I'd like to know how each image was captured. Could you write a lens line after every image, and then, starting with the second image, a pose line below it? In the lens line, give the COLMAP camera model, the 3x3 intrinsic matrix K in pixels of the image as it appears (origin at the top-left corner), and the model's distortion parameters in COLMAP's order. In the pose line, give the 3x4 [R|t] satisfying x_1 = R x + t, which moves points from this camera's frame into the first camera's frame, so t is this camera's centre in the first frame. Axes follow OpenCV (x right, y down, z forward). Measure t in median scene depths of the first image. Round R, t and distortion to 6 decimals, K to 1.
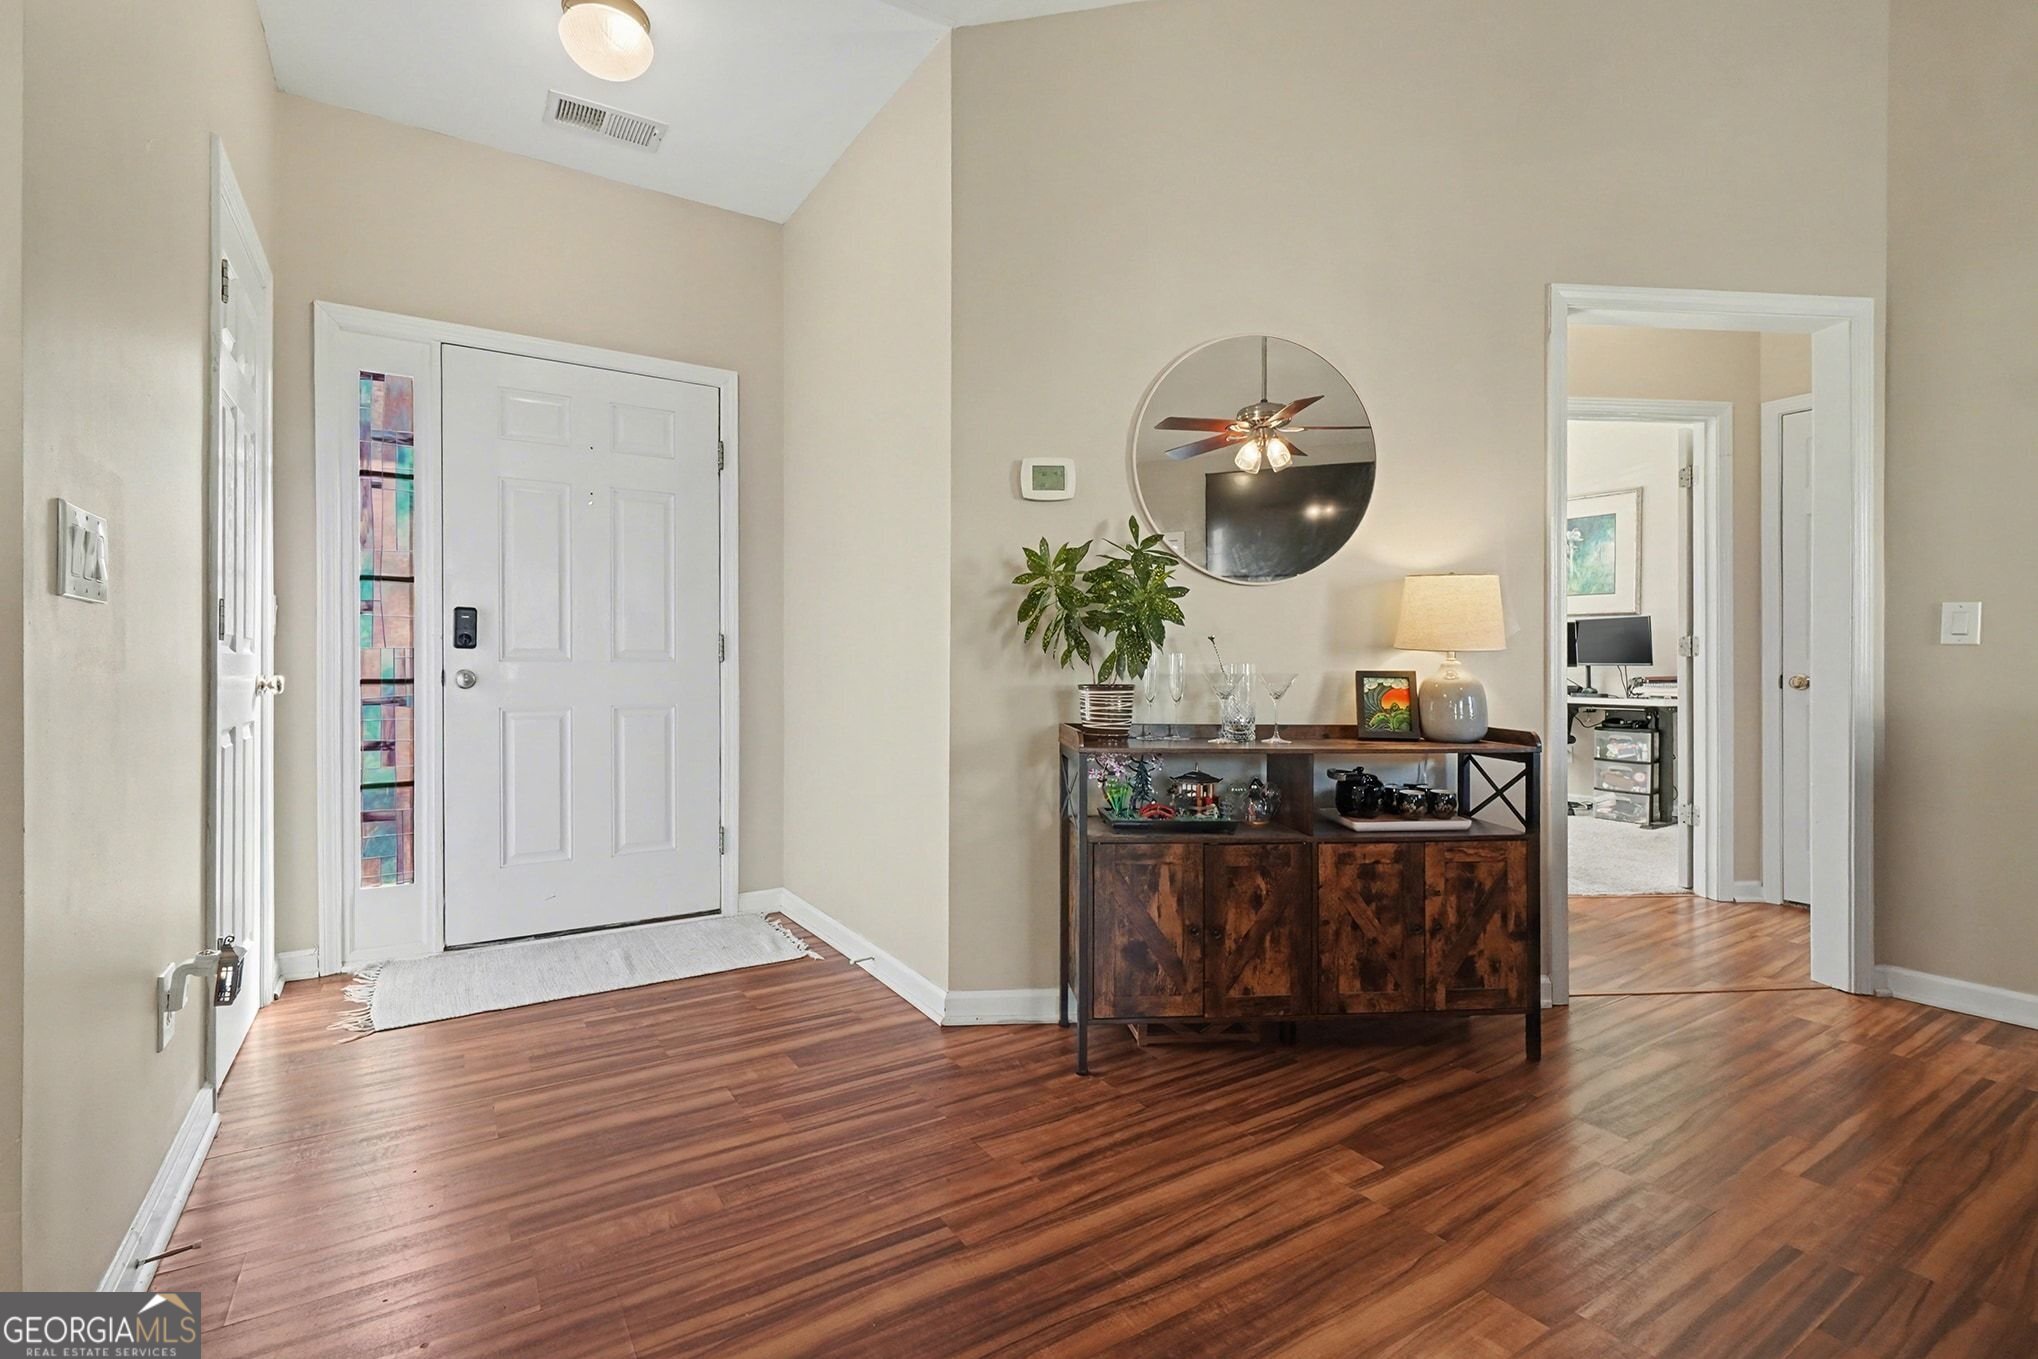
lens RADIAL K [[952.5, 0, 1021.1], [0, 952.5, 669.0], [0, 0, 1]] dist [-0.001377, -0.000469]
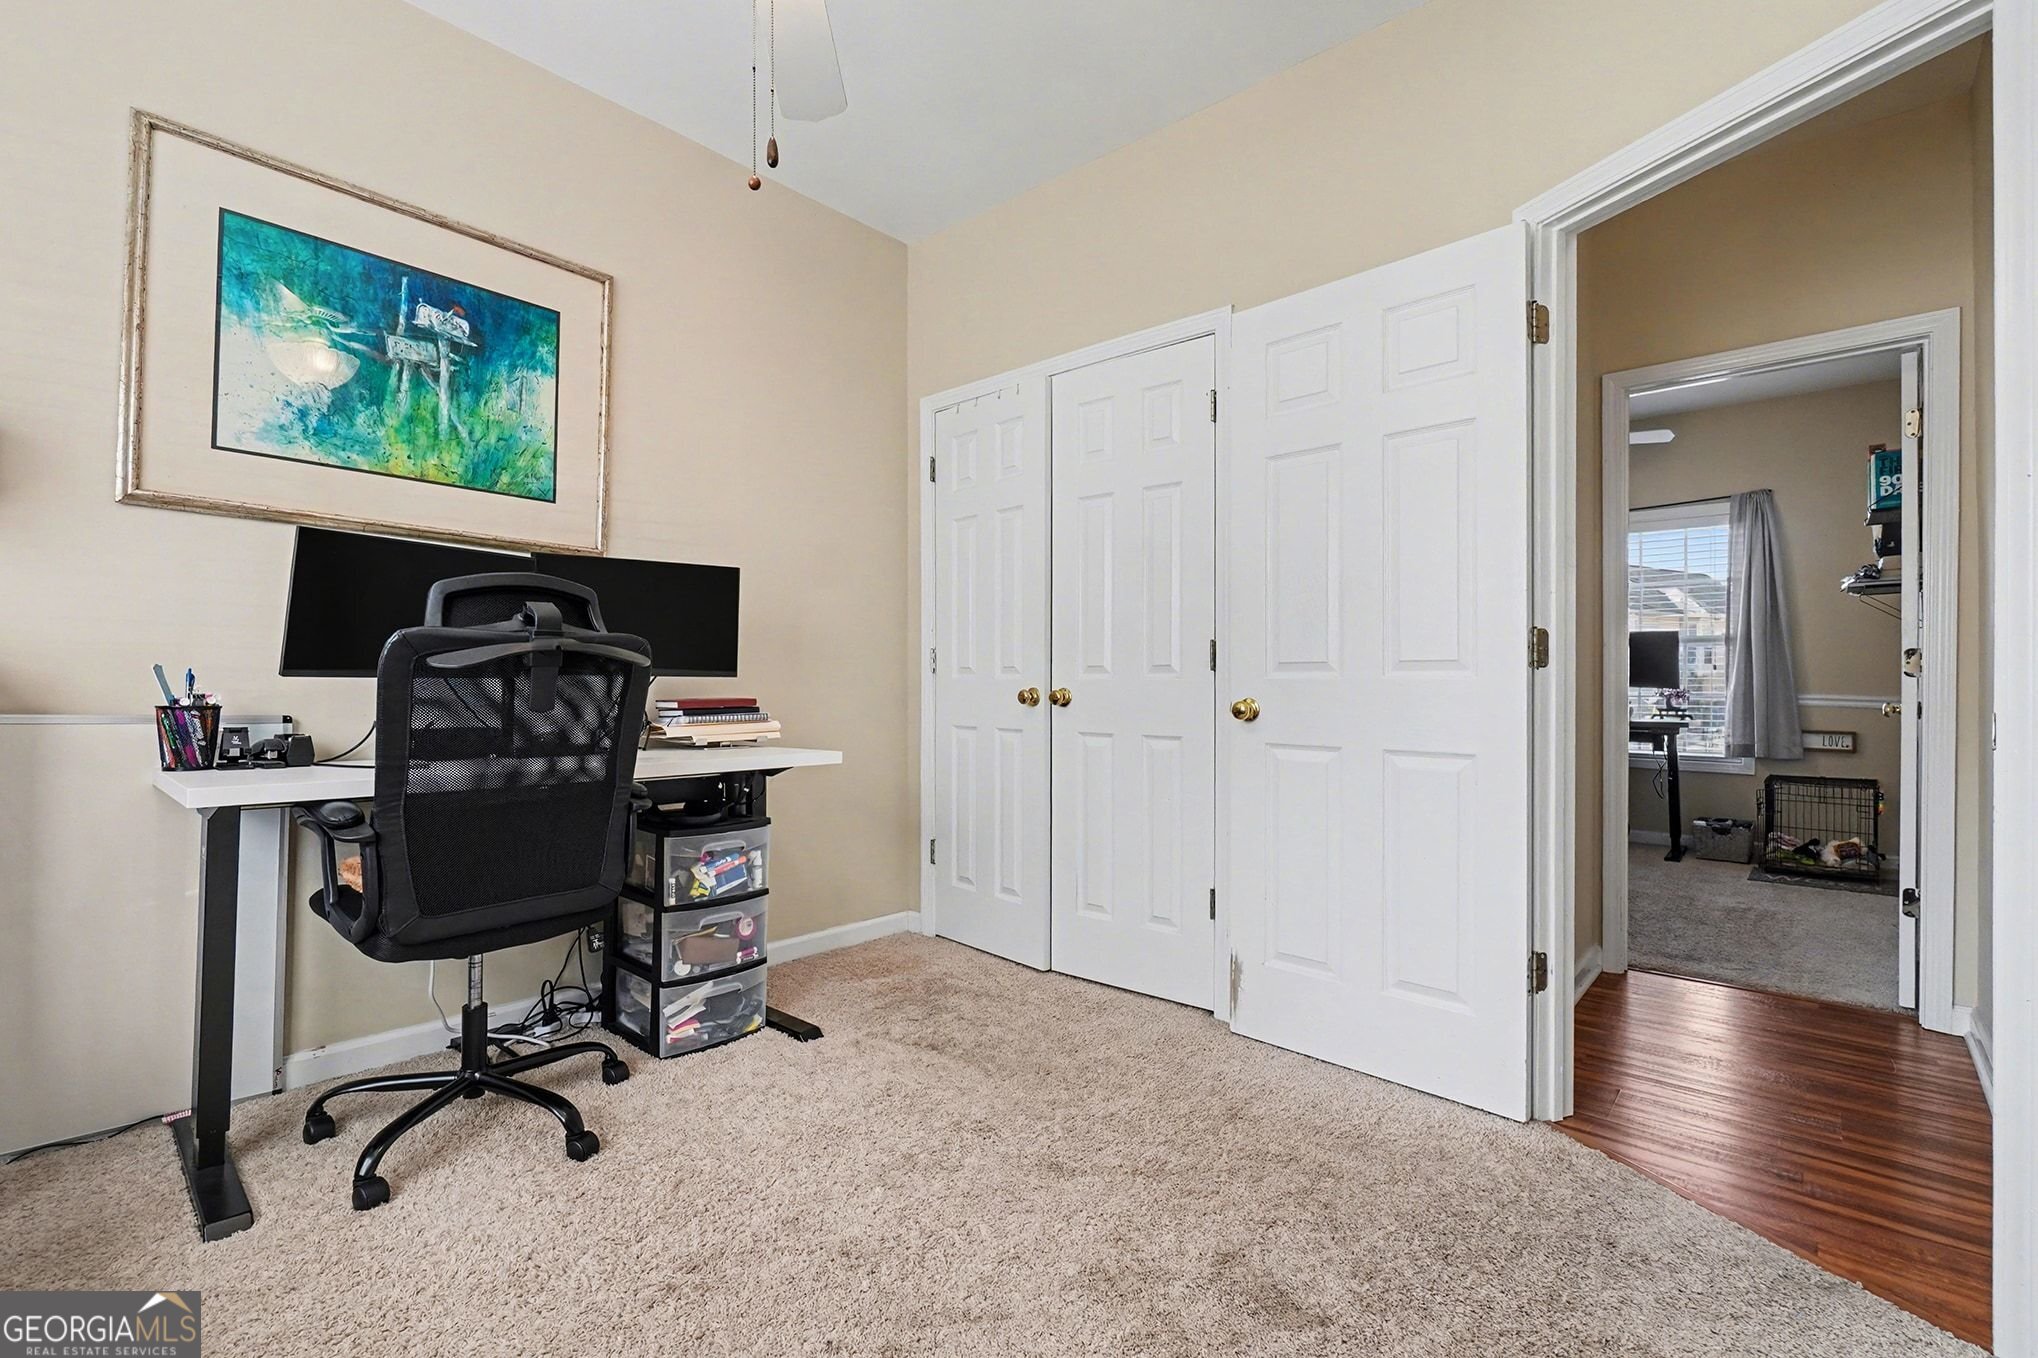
lens RADIAL K [[889.7, 0, 1019.0], [0, 889.7, 679.0], [0, 0, 1]] dist [-0.019316, -0.000004]
pose [[-0.275776, 0.003378, 0.961216, 0.454046], [-0.004490, 0.999978, -0.004802, -0.002235], [-0.961212, -0.005640, -0.275754, 2.124872]]
